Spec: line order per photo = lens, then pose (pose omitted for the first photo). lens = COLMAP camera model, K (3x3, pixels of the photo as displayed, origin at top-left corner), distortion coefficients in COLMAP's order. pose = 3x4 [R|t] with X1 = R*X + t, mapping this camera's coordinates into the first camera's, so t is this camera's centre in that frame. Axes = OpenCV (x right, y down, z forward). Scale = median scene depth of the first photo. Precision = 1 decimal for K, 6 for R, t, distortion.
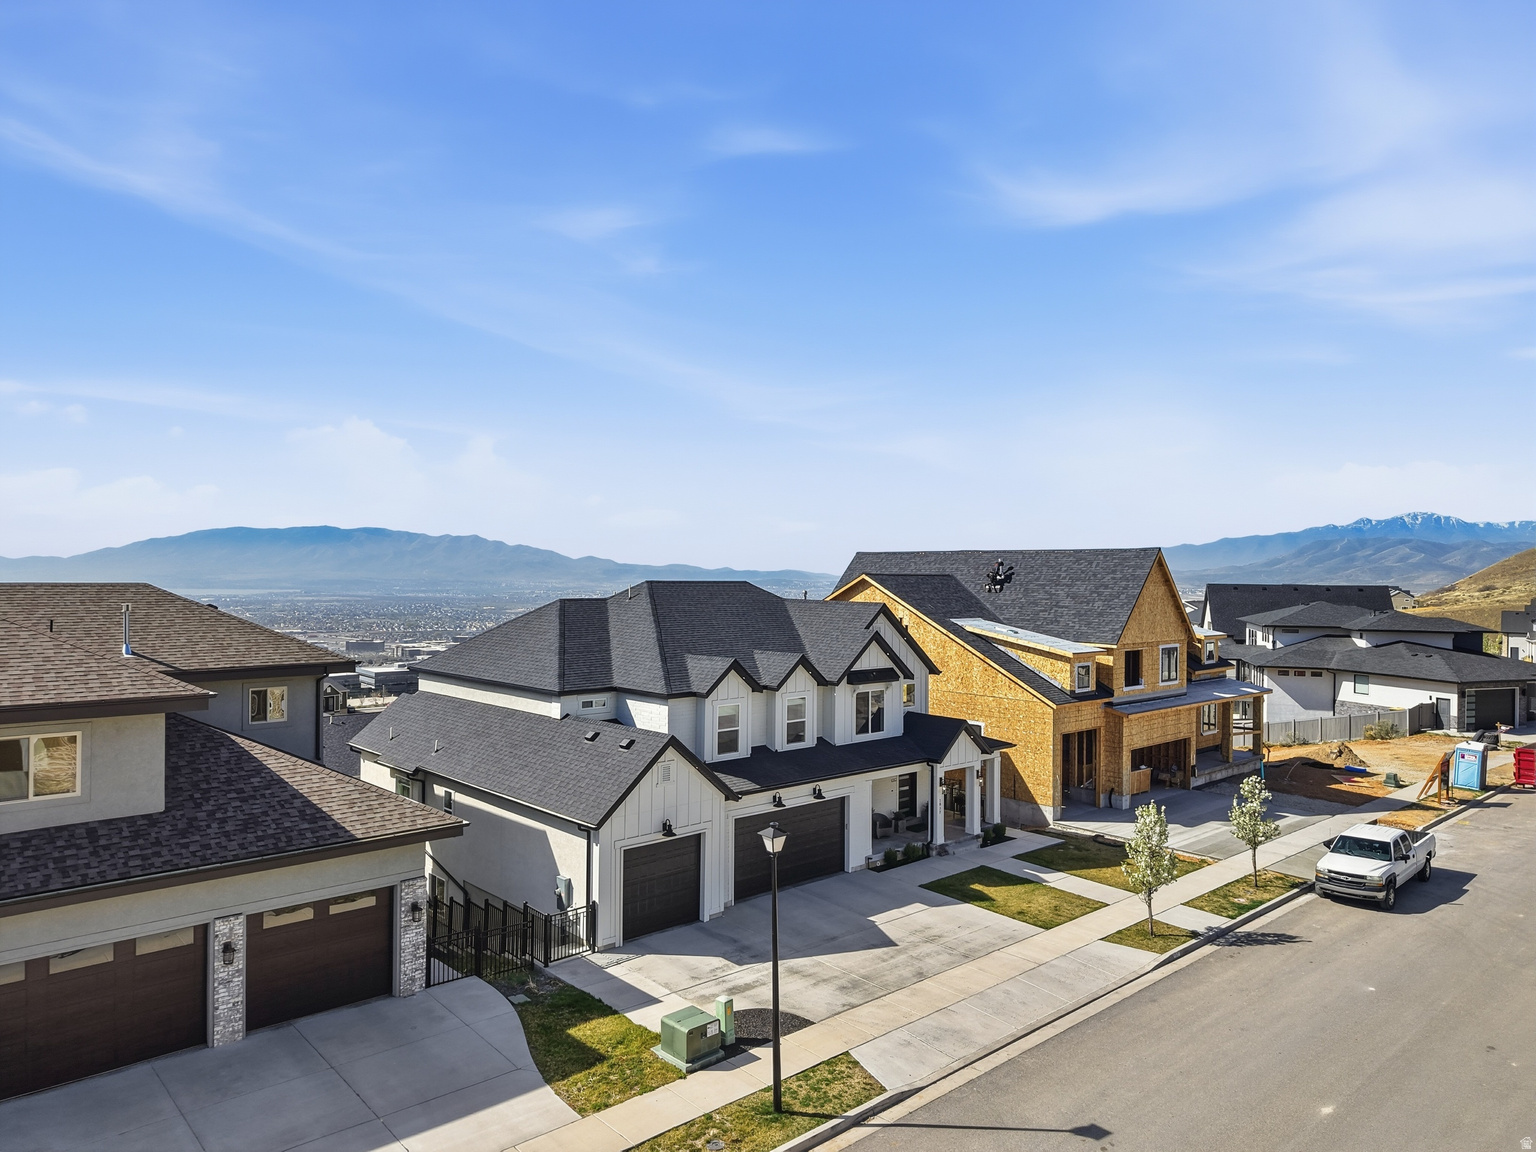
lens RADIAL K [[1019.4, 0, 764.7], [0, 1019.4, 579.9], [0, 0, 1]] dist [0.052791, -0.057705]
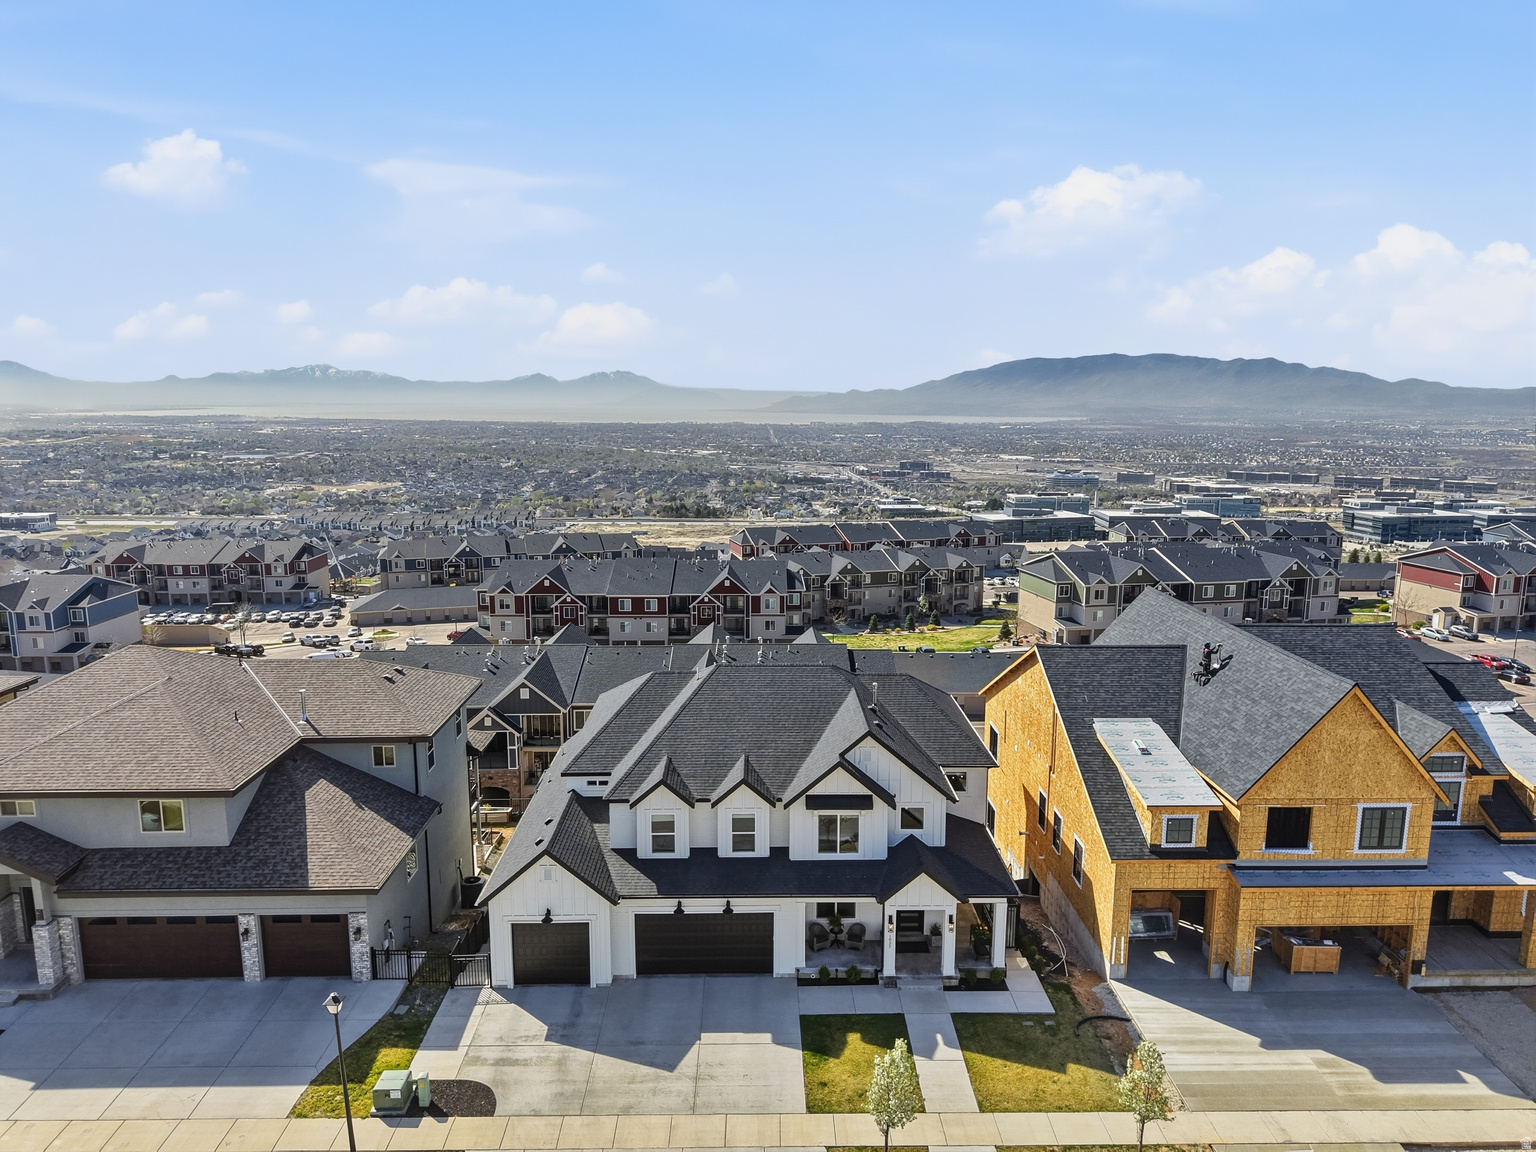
lens RADIAL K [[1019.4, 0, 772.0], [0, 1019.4, 580.4], [0, 0, 1]] dist [0.052791, -0.057705]
pose [[0.751578, 0.108181, -0.650713, 0.850728], [0.001531, 0.986172, 0.165720, -0.360323], [0.659642, -0.125548, 0.741019, 0.259007]]
